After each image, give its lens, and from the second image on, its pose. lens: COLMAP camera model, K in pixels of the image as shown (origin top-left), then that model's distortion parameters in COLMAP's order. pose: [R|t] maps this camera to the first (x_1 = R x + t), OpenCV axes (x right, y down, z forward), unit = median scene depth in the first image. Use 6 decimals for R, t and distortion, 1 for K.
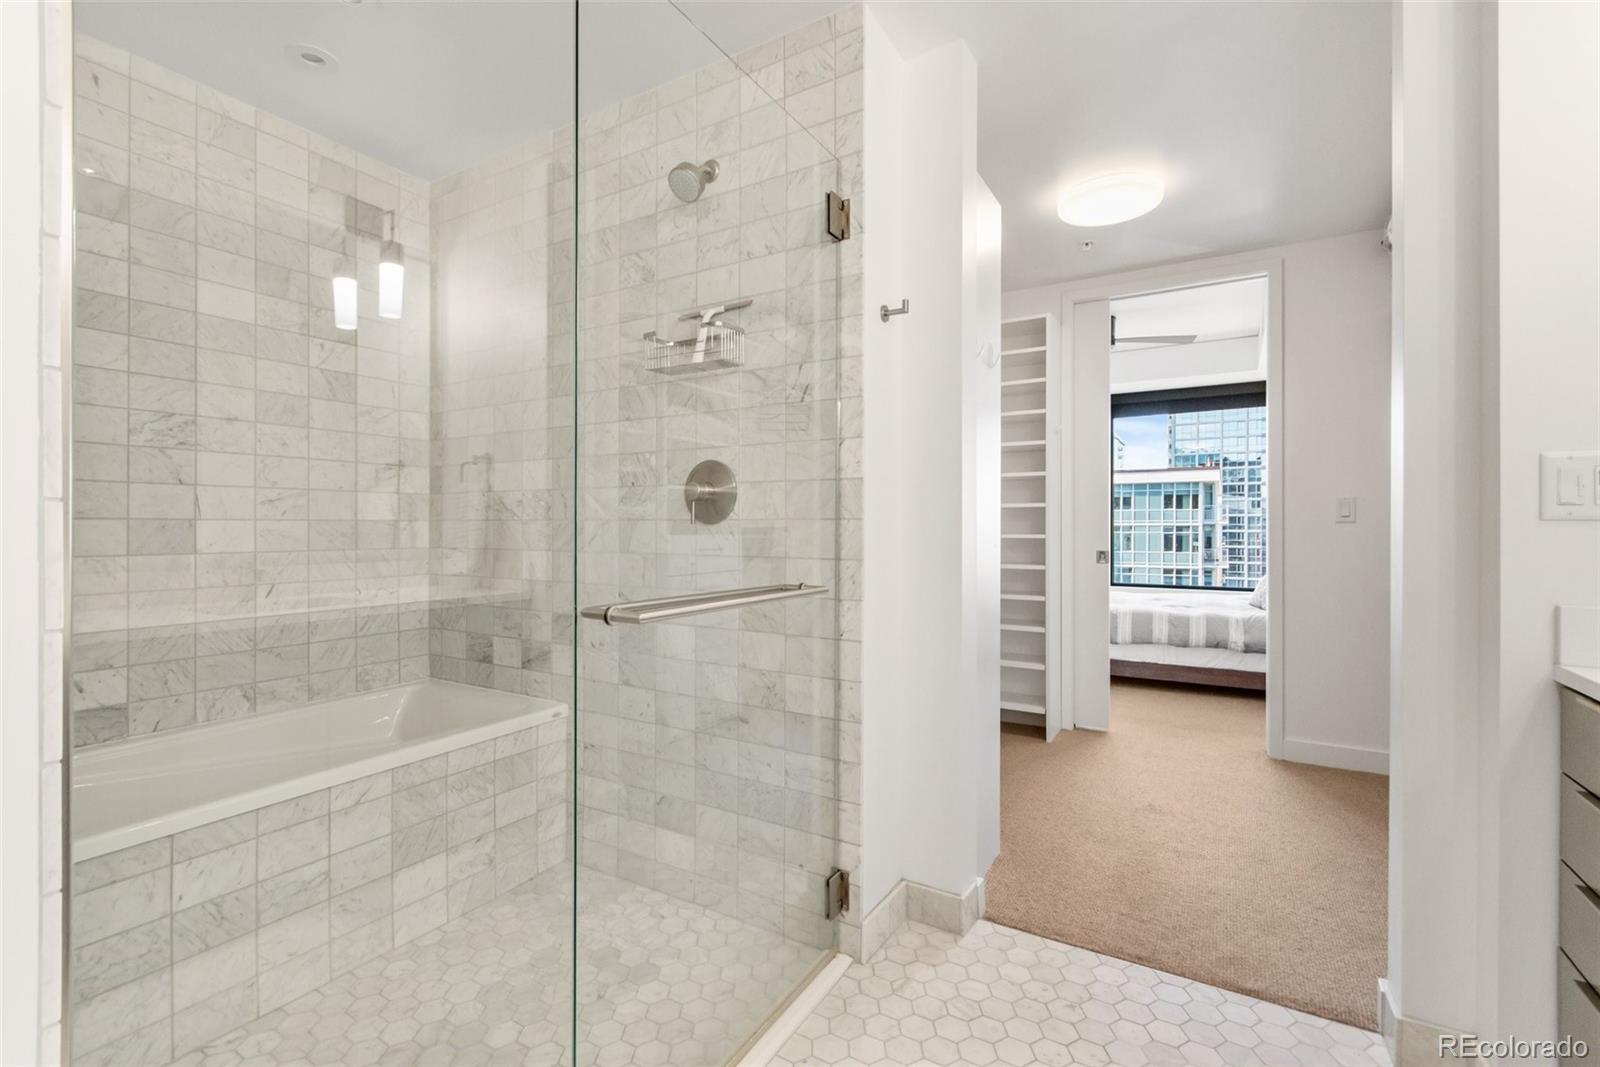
lens RADIAL K [[707.0, 0, 782.6], [0, 707.0, 528.5], [0, 0, 1]] dist [0.001309, -0.000044]
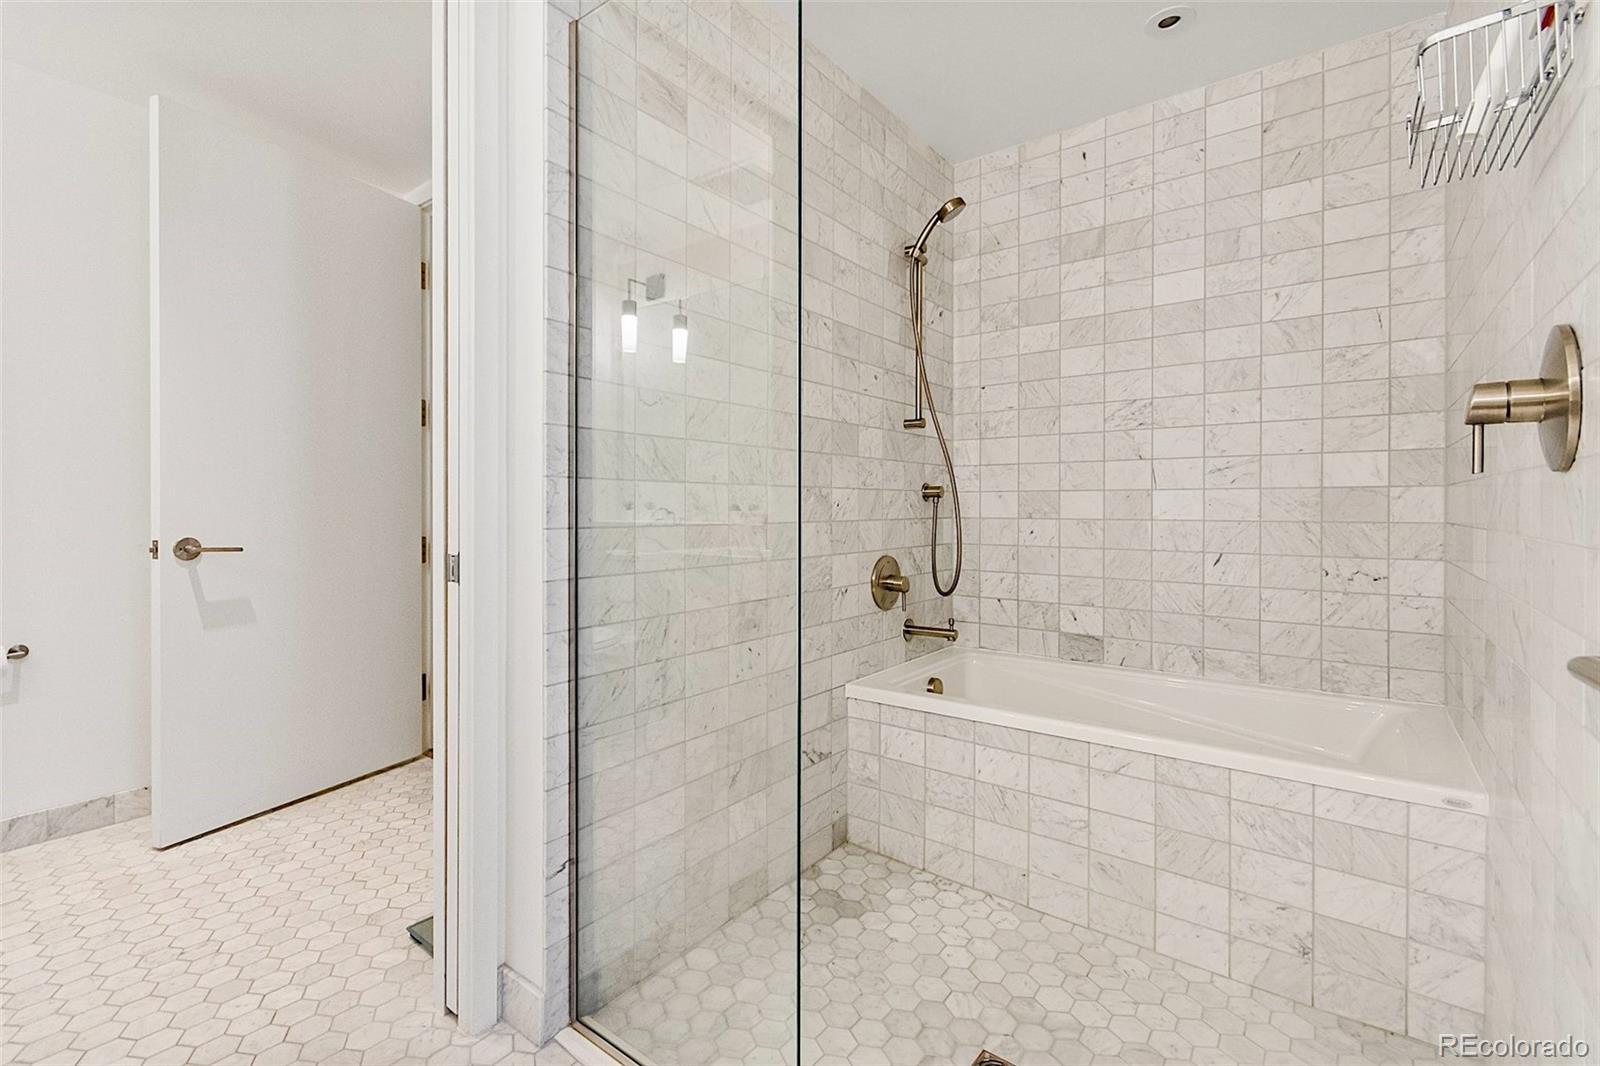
lens RADIAL K [[715.8, 0, 804.3], [0, 715.8, 510.4], [0, 0, 1]] dist [0.000046, -0.000209]
pose [[-0.096382, 0.005324, -0.995330, 0.343113], [-0.003516, 0.999978, 0.005689, 0.014868], [0.995338, 0.004048, -0.096362, 0.521091]]
